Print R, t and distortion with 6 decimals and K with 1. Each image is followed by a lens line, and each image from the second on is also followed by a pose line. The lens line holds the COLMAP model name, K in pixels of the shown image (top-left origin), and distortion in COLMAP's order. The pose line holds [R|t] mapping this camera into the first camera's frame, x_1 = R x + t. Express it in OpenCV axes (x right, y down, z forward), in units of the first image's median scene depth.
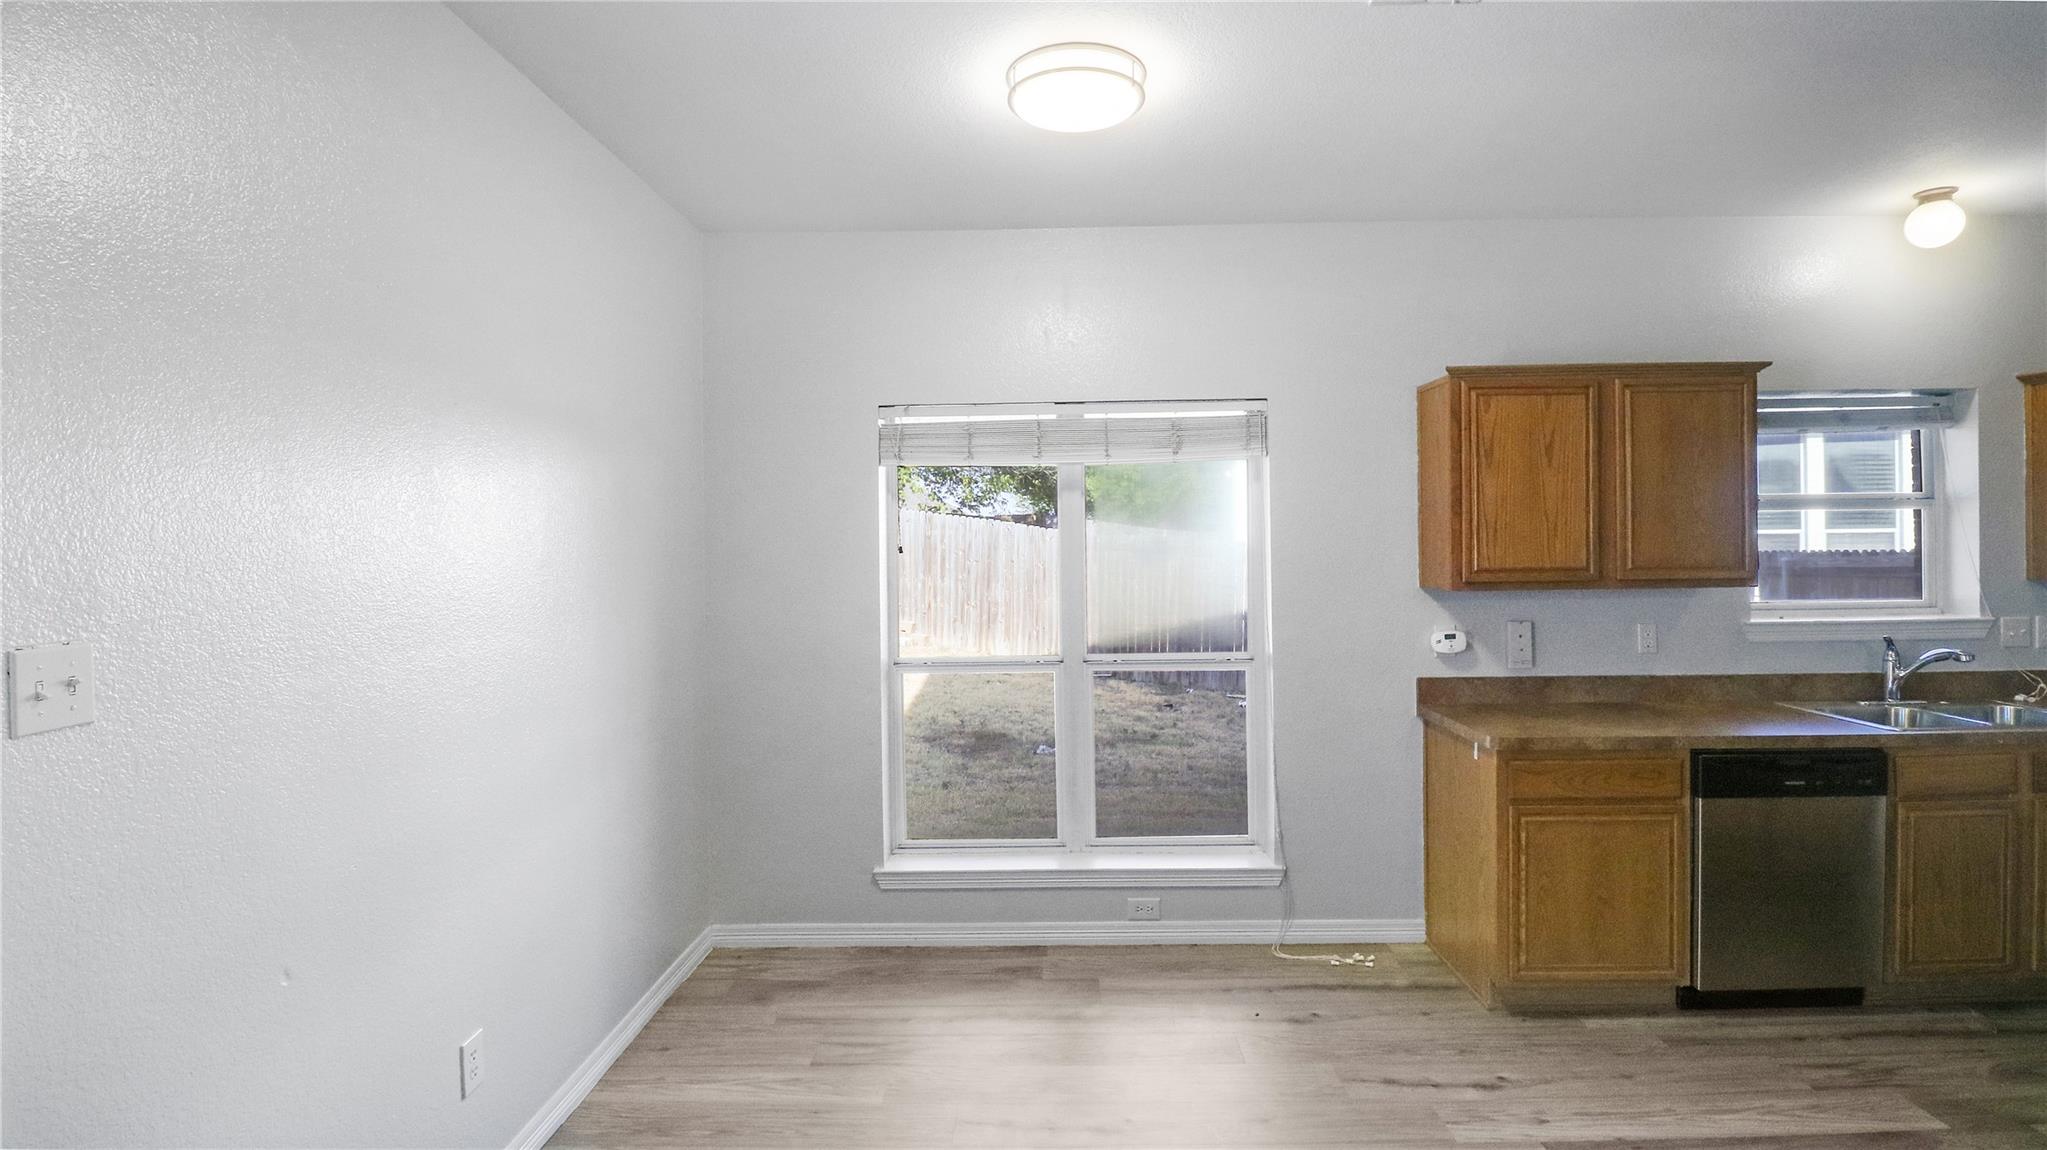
lens RADIAL K [[980.9, 0, 1015.0], [0, 980.9, 541.3], [0, 0, 1]] dist [-0.013958, -0.005222]
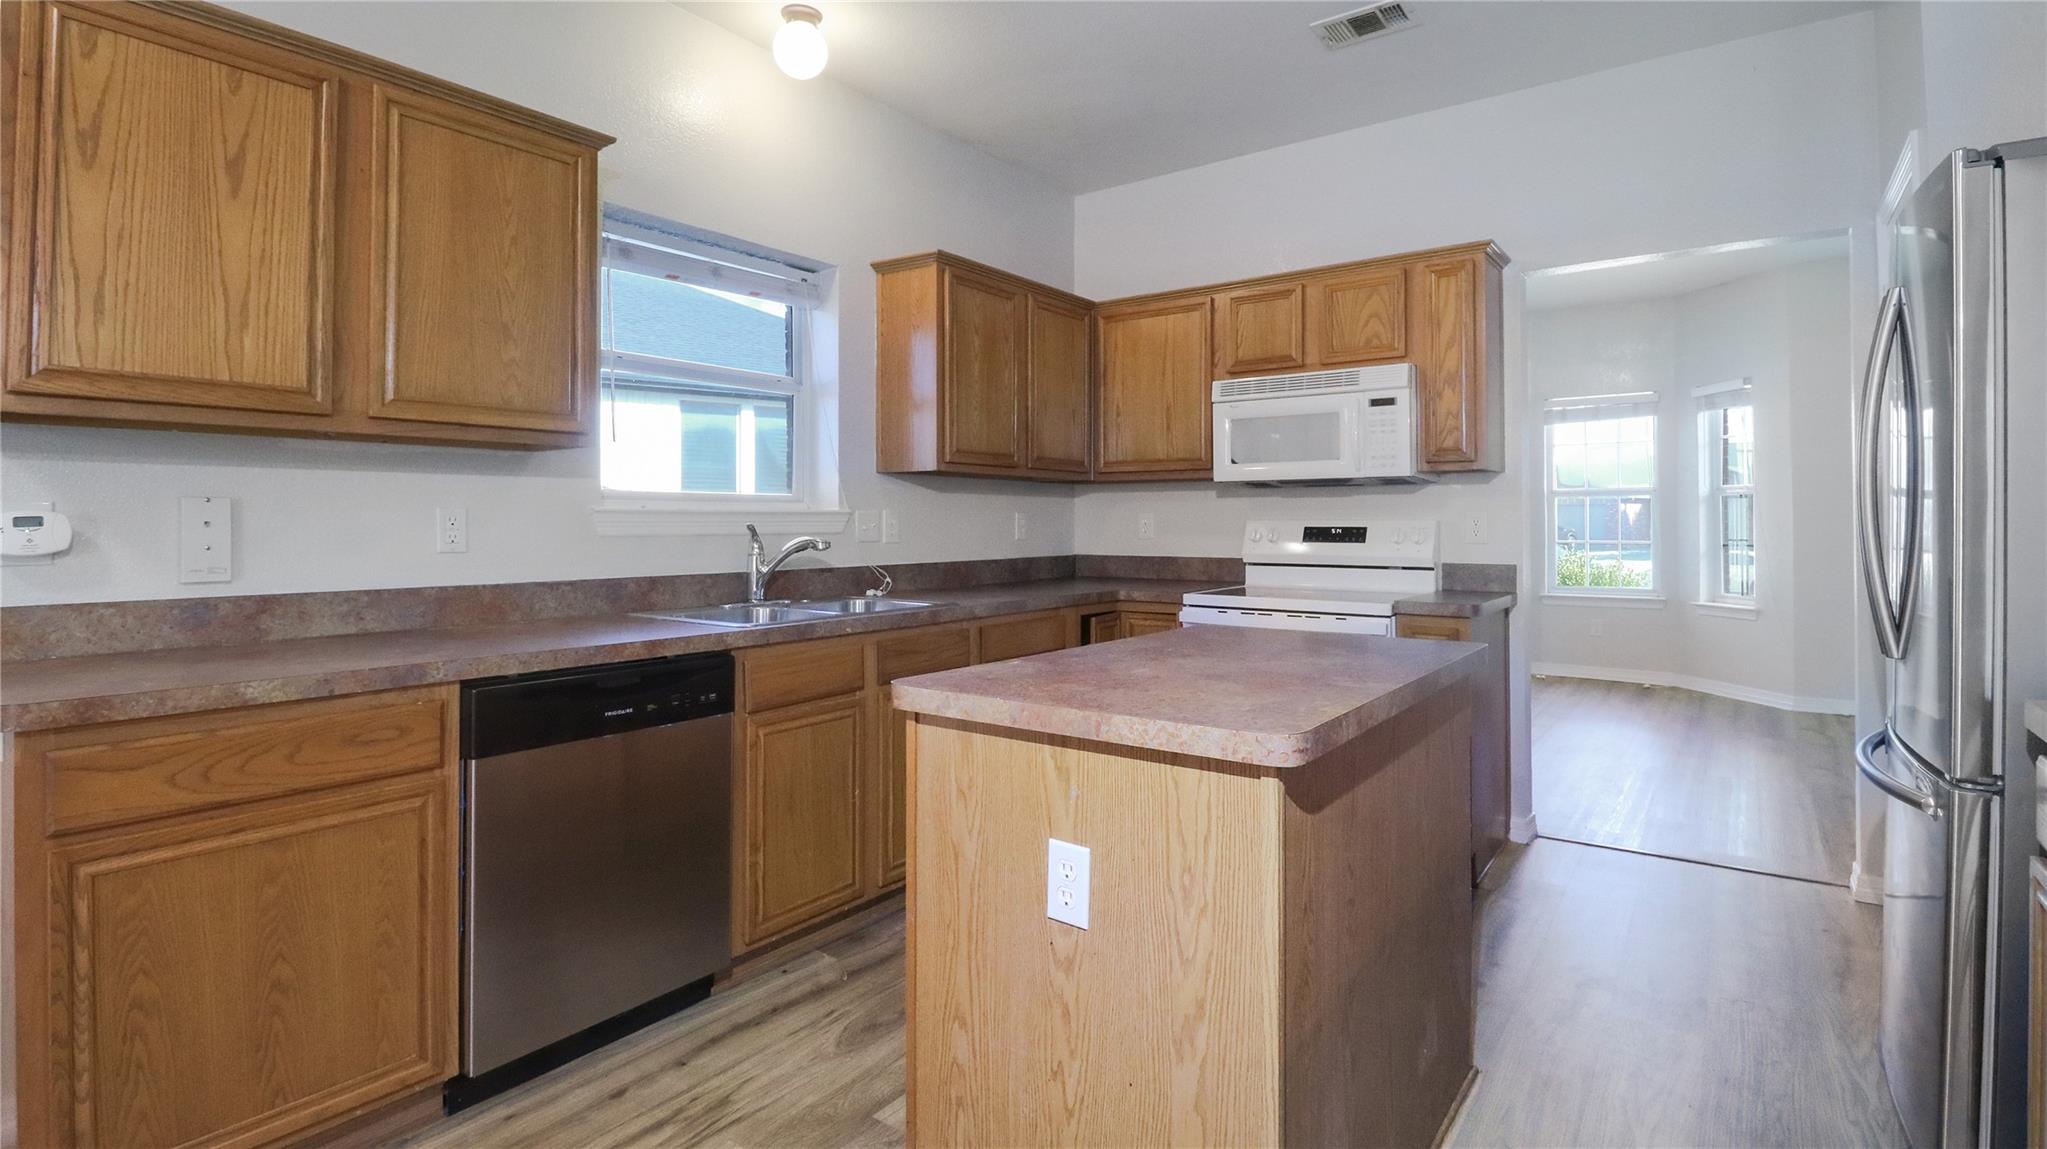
lens RADIAL K [[980.9, 0, 1049.0], [0, 980.9, 509.2], [0, 0, 1]] dist [-0.013958, -0.005222]
pose [[0.564510, 0.020399, 0.825174, 0.363460], [-0.002433, 0.999731, -0.023050, 0.108961], [-0.825423, 0.011004, 0.564408, 0.320736]]
